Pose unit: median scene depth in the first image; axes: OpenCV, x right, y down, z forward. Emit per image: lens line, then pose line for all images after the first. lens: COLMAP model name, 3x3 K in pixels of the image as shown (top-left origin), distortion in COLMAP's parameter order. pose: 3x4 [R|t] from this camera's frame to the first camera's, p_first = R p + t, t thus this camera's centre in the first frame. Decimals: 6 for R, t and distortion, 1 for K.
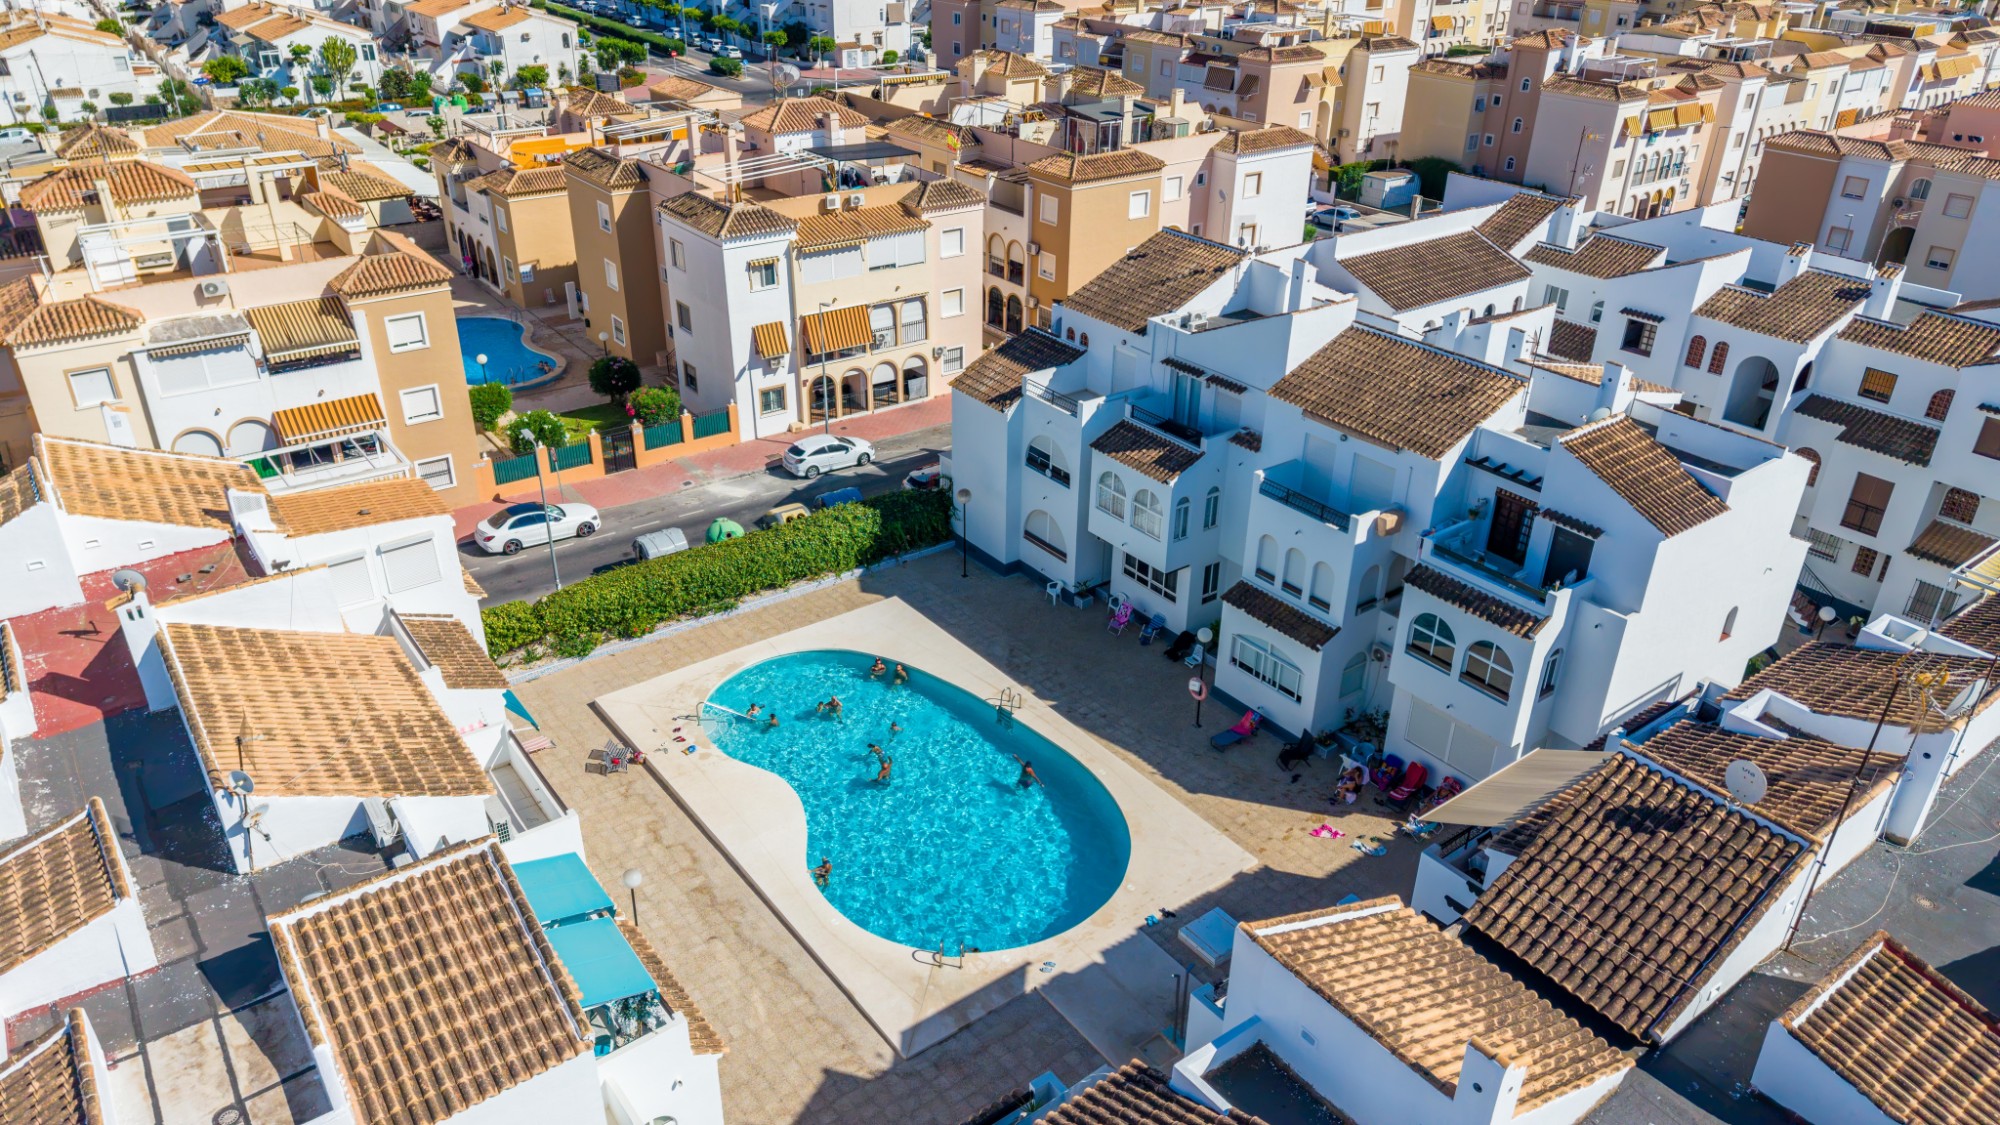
lens RADIAL K [[1336.3, 0, 995.8], [0, 1336.3, 567.1], [0, 0, 1]] dist [0.031490, -0.031849]
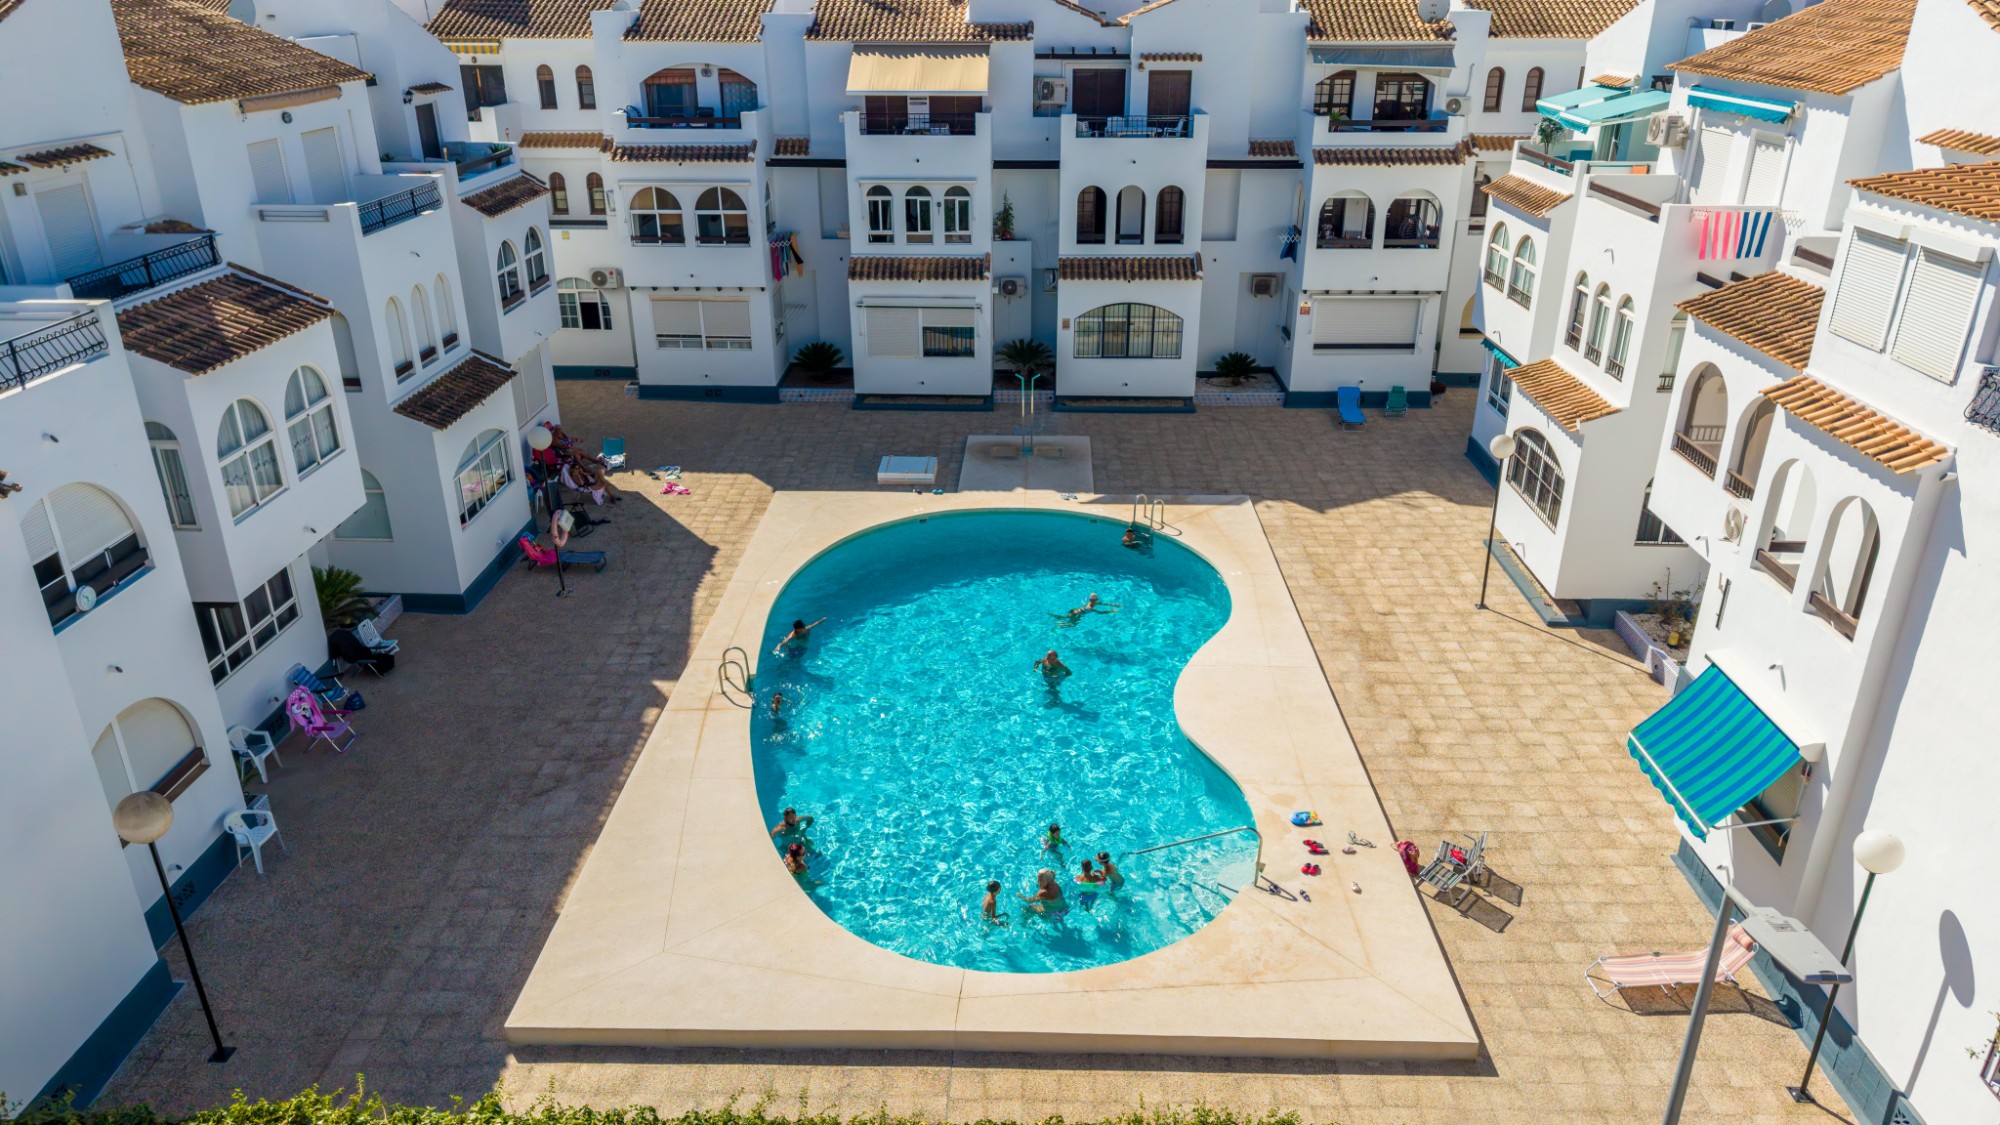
lens RADIAL K [[1336.3, 0, 1002.0], [0, 1336.3, 562.7], [0, 0, 1]] dist [0.031490, -0.031849]
pose [[-0.781893, -0.261572, 0.565882, -0.318479], [0.281734, 0.661475, 0.695037, -0.236934], [-0.556119, 0.702873, -0.443509, 0.983661]]
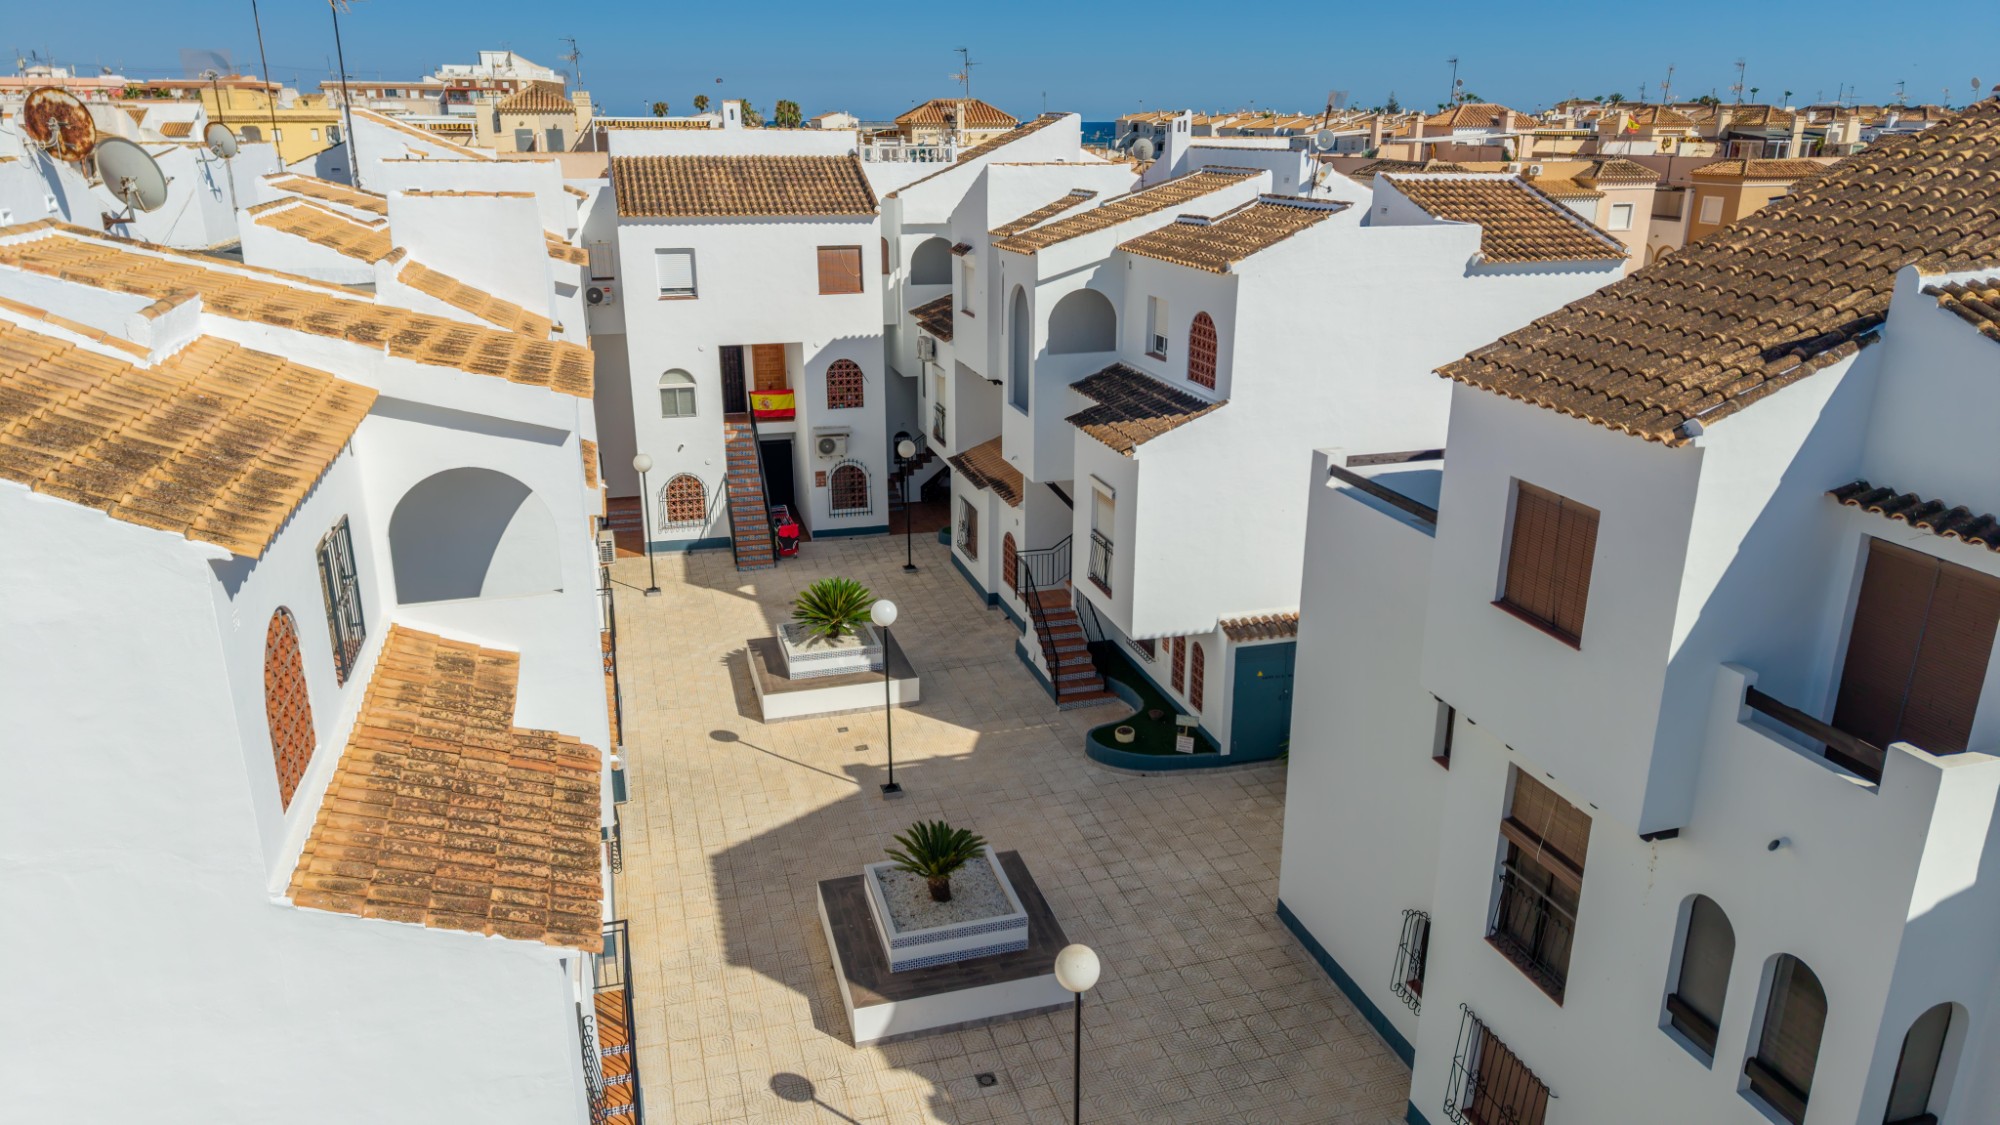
lens RADIAL K [[1336.3, 0, 993.8], [0, 1336.3, 555.4], [0, 0, 1]] dist [0.031490, -0.031849]
pose [[0.936520, 0.095159, -0.337454, -0.156258], [-0.153030, 0.976890, -0.149222, 0.351773], [0.315456, 0.191390, 0.929439, -0.130679]]
